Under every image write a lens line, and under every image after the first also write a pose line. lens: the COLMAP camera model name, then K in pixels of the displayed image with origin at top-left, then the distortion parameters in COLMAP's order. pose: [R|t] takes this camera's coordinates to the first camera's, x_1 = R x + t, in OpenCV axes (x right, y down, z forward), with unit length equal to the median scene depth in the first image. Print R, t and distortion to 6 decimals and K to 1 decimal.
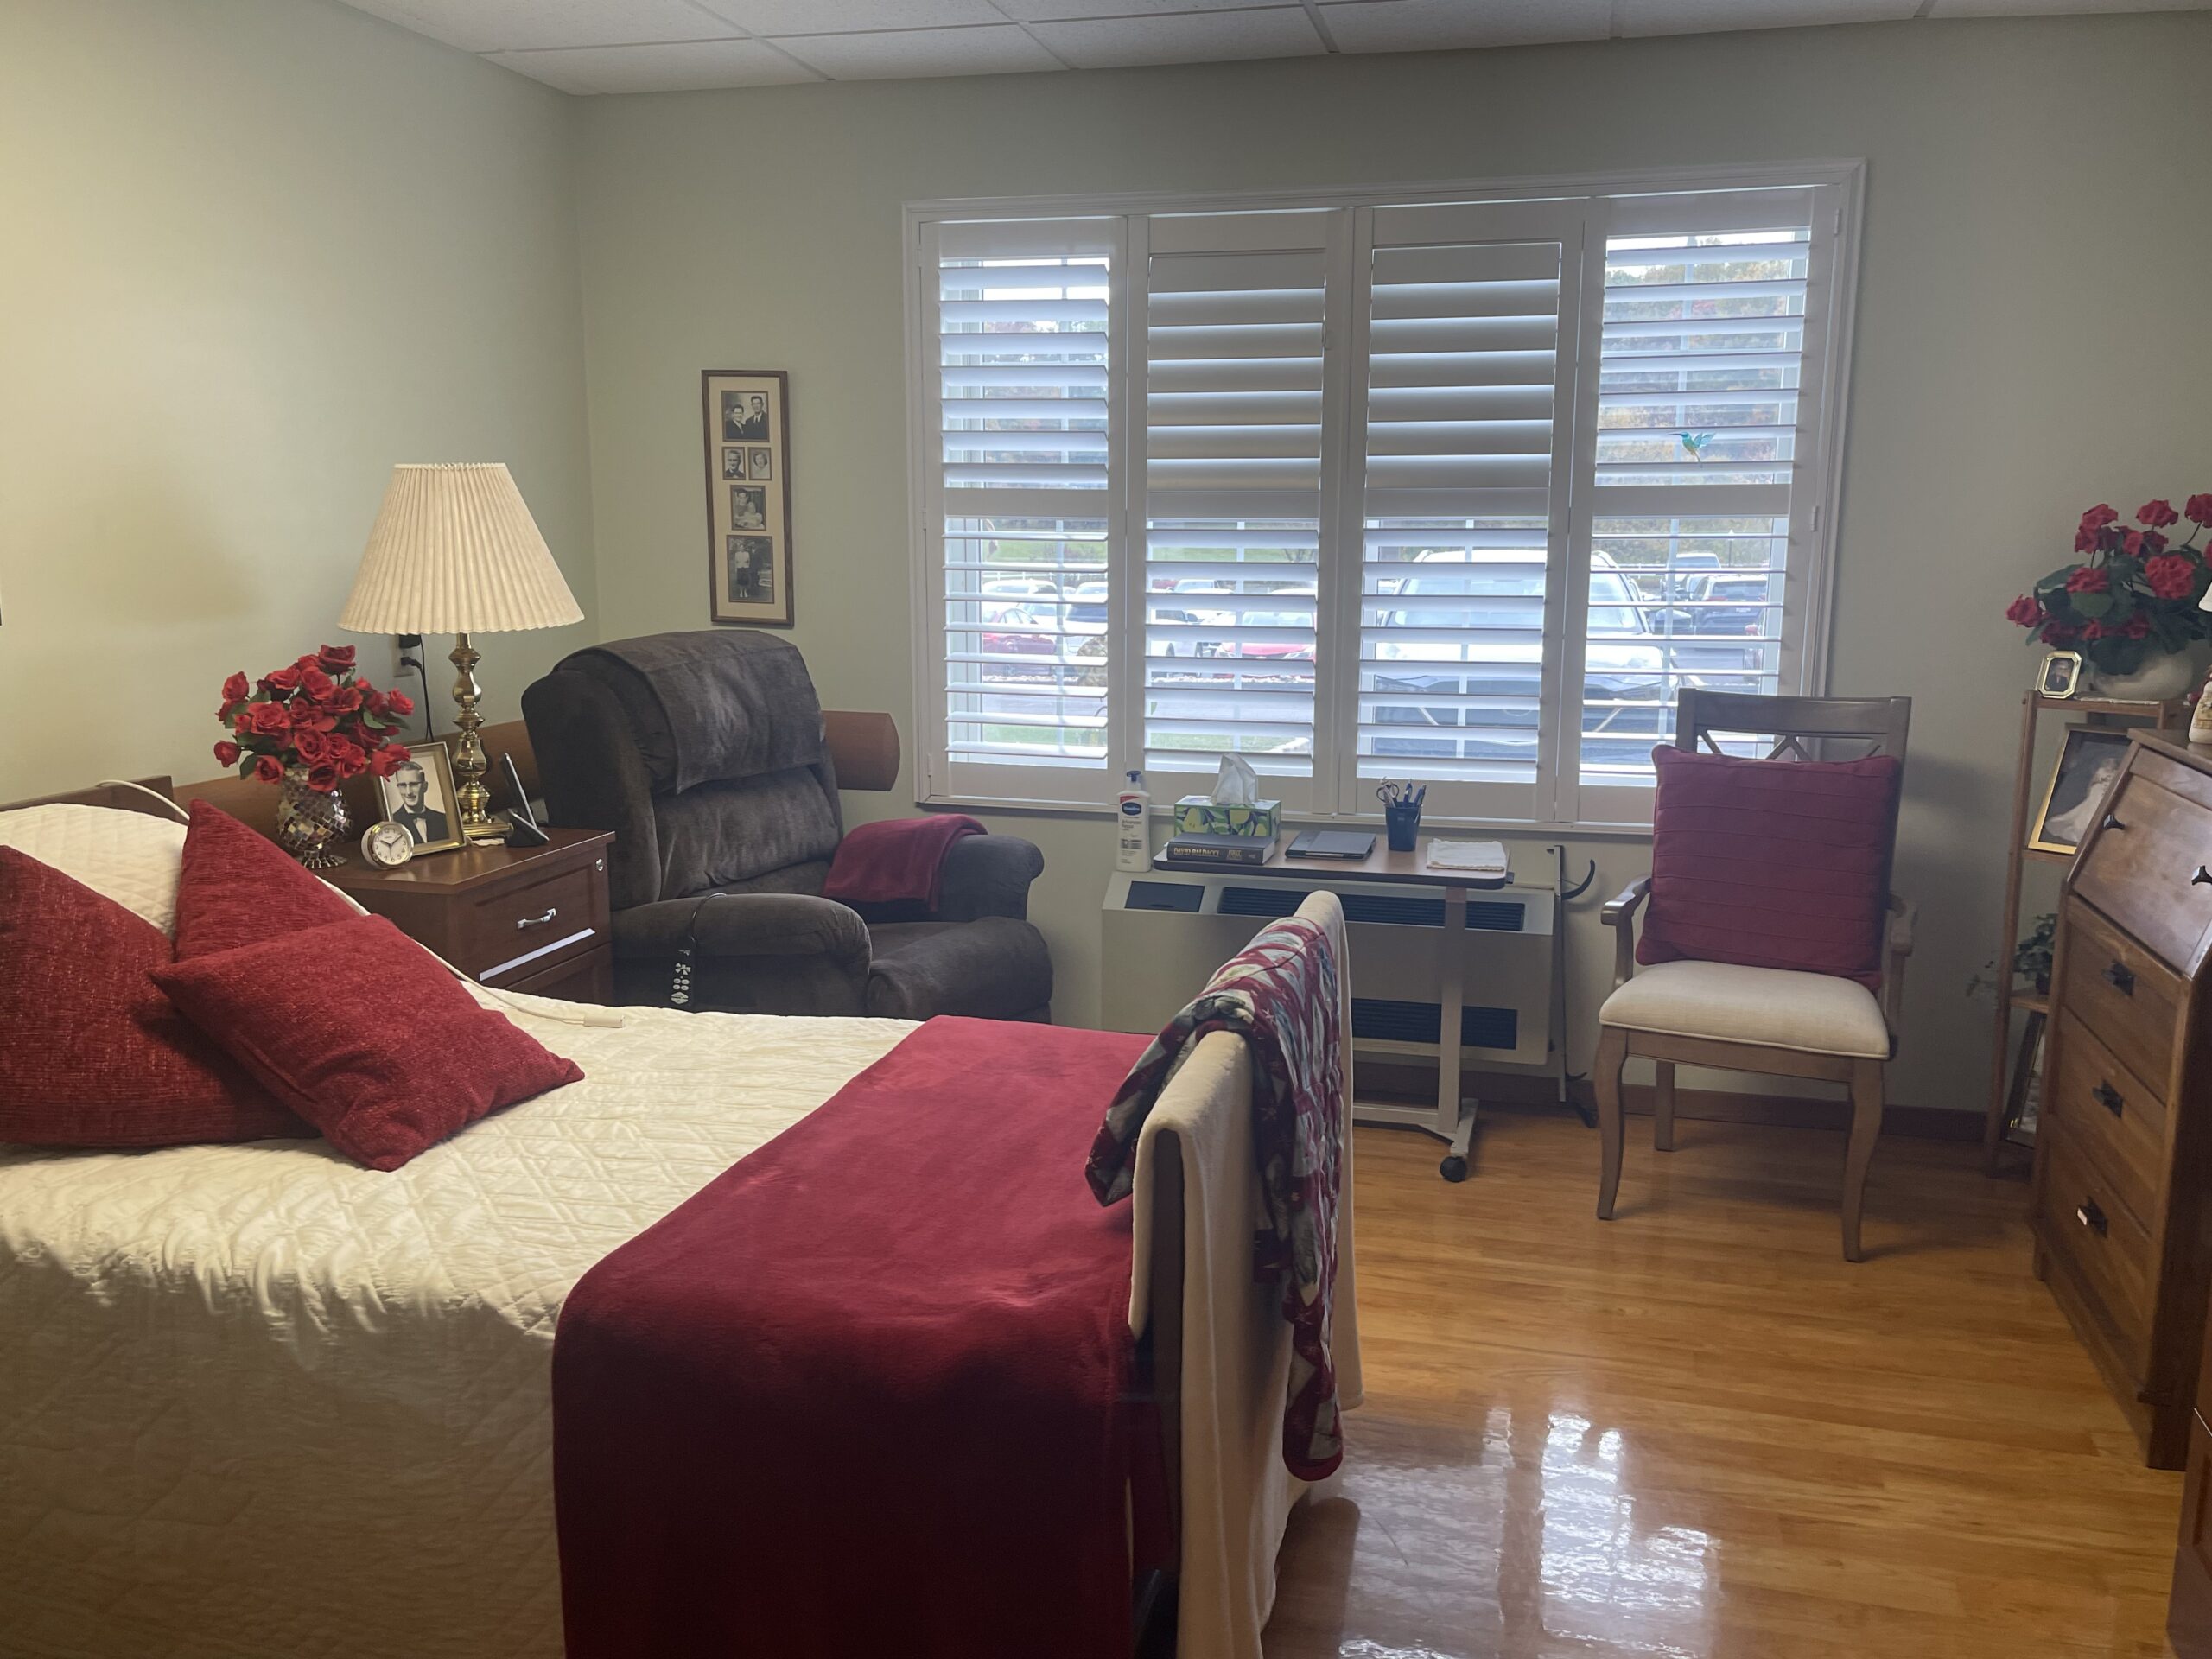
lens RADIAL K [[1839.4, 0, 1106.0], [0, 1839.4, 829.5], [0, 0, 1]] dist [0.000776, -0.000891]
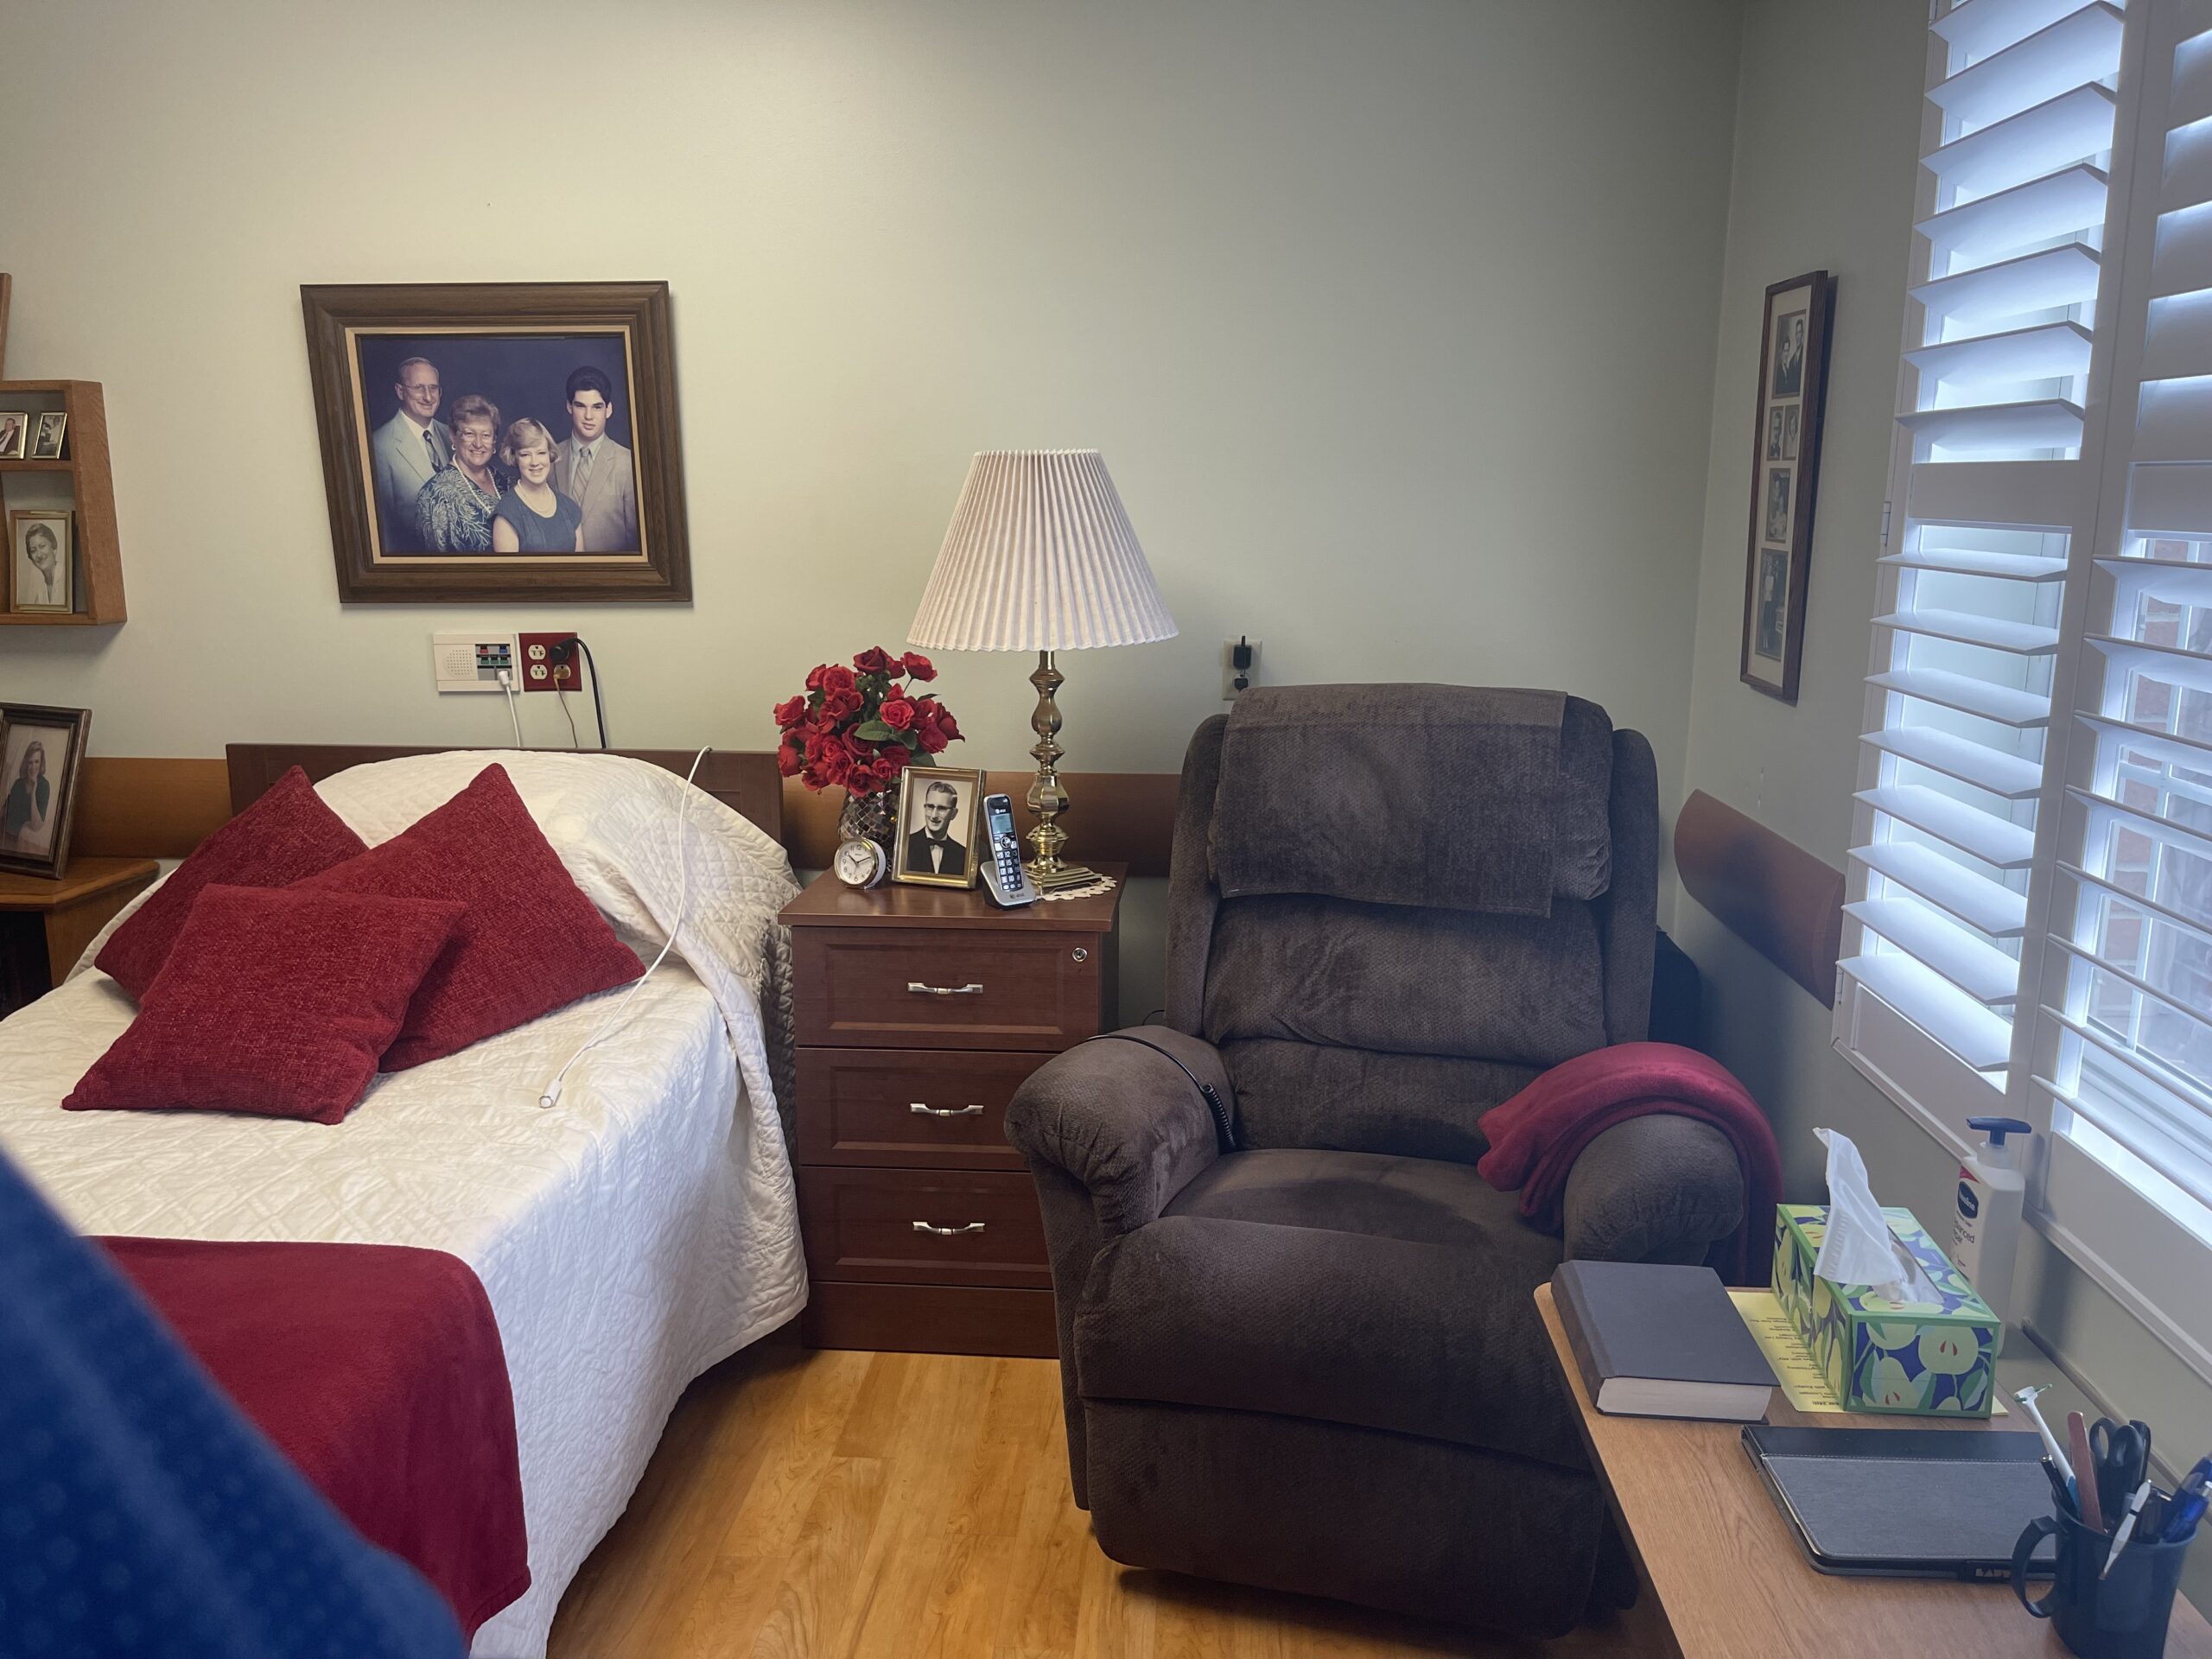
lens RADIAL K [[1607.7, 0, 1106.0], [0, 1607.7, 829.5], [0, 0, 1]] dist [0.004112, 0.002643]
pose [[0.202325, 0.193084, -0.960095, 0.390864], [-0.169496, 0.972480, 0.159856, -0.149219], [0.964539, 0.130389, 0.229484, 0.860208]]
